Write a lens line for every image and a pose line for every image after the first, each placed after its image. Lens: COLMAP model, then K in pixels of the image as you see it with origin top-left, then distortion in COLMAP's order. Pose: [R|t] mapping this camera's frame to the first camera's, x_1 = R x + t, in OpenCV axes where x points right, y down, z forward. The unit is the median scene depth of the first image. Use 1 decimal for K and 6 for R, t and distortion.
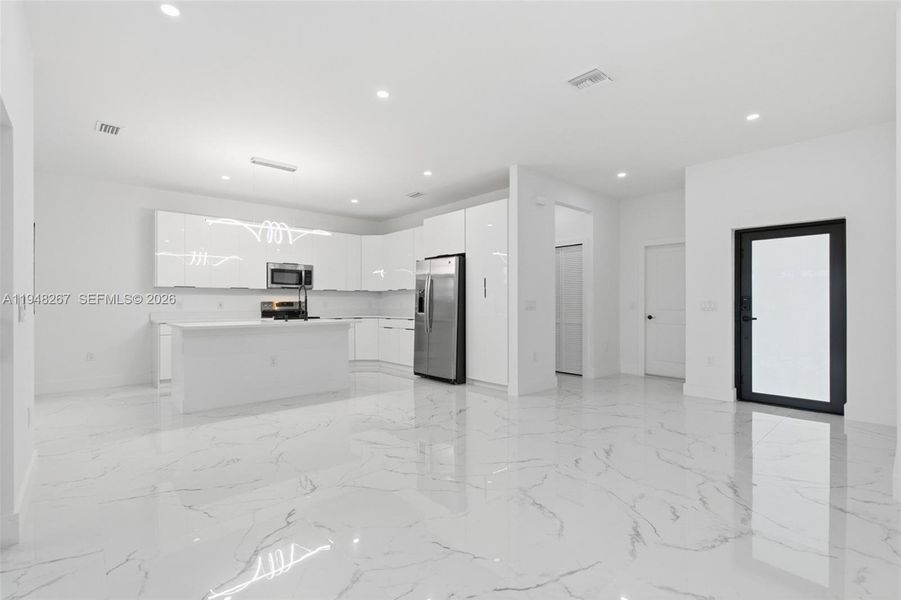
lens RADIAL K [[416.4, 0, 454.5], [0, 416.4, 302.5], [0, 0, 1]] dist [0.004920, -0.000819]
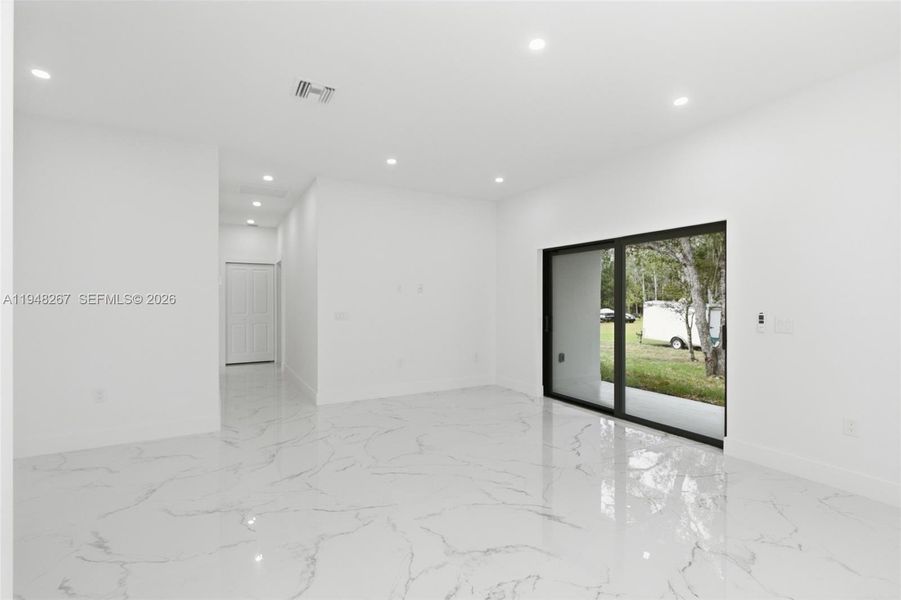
lens RADIAL K [[416.4, 0, 455.0], [0, 416.4, 296.9], [0, 0, 1]] dist [0.004920, -0.000819]
pose [[-0.975273, 0.001364, 0.220998, -0.094048], [0.000622, 0.999994, -0.003424, -0.022347], [-0.221002, -0.003202, -0.975268, 0.865590]]
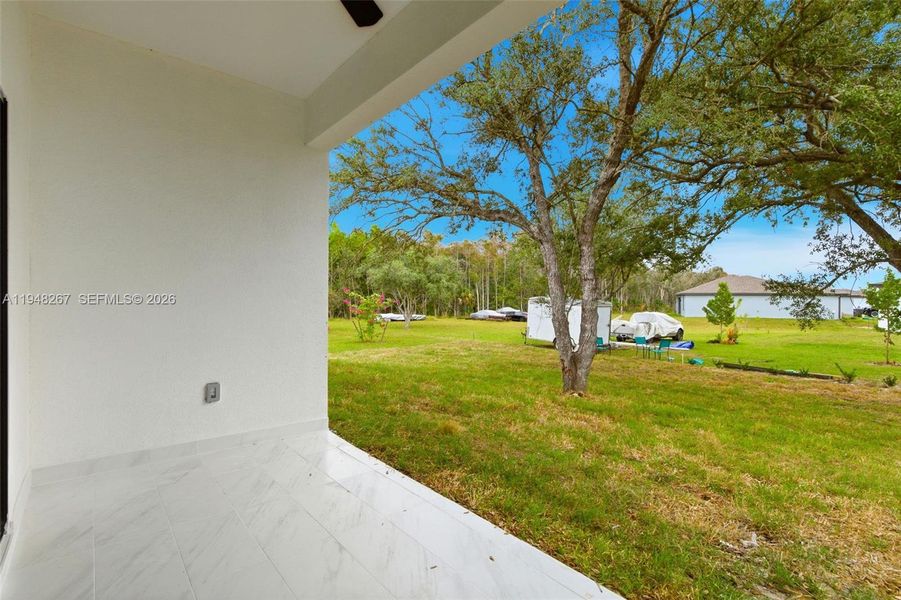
lens RADIAL K [[416.4, 0, 457.7], [0, 416.4, 304.2], [0, 0, 1]] dist [0.004920, -0.000819]
pose [[-0.999689, -0.011029, 0.022348, -0.401481], [-0.010713, 0.999842, 0.014174, 0.014515], [-0.022500, 0.013930, -0.999650, 0.282116]]
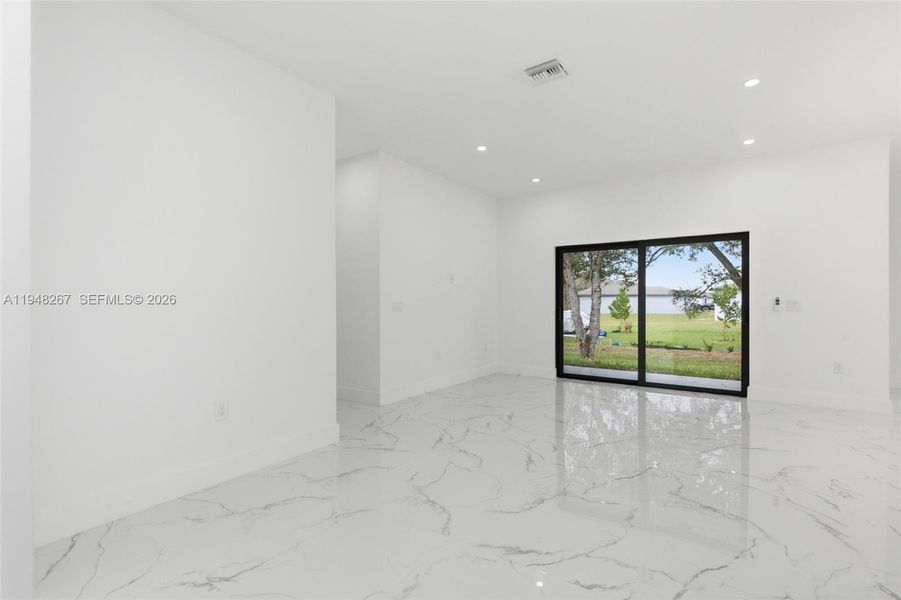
lens RADIAL K [[416.4, 0, 458.8], [0, 416.4, 305.9], [0, 0, 1]] dist [0.004920, -0.000819]
pose [[-0.972320, 0.003646, -0.233626, 0.338973], [0.000337, 0.999899, 0.014201, -0.001466], [0.233654, 0.013729, -0.972223, 0.871300]]
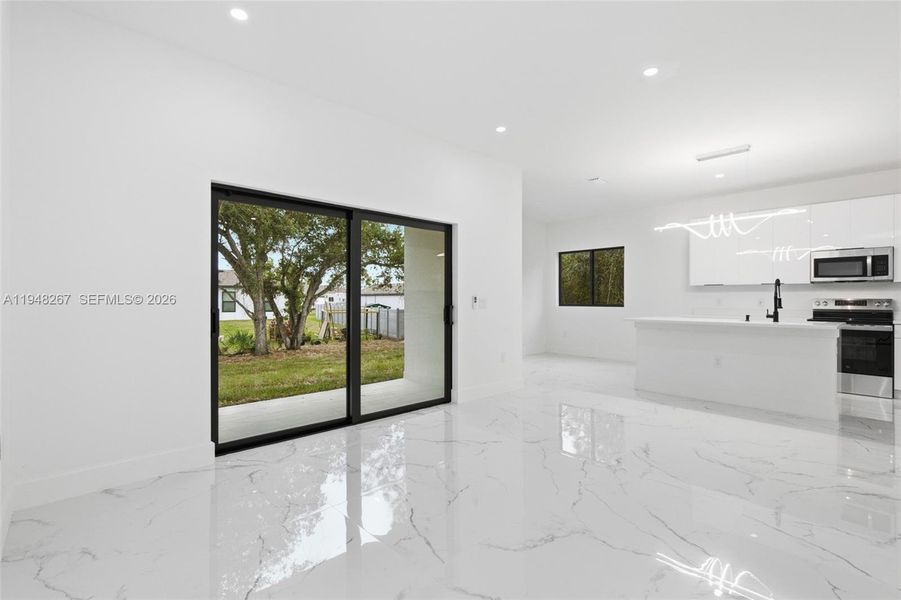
lens RADIAL K [[416.4, 0, 452.3], [0, 416.4, 296.8], [0, 0, 1]] dist [0.004920, -0.000819]
pose [[0.027062, -0.005857, -0.999617, 0.358767], [-0.005000, 0.999970, -0.005995, 0.001718], [0.999621, 0.005160, 0.027032, 0.268930]]
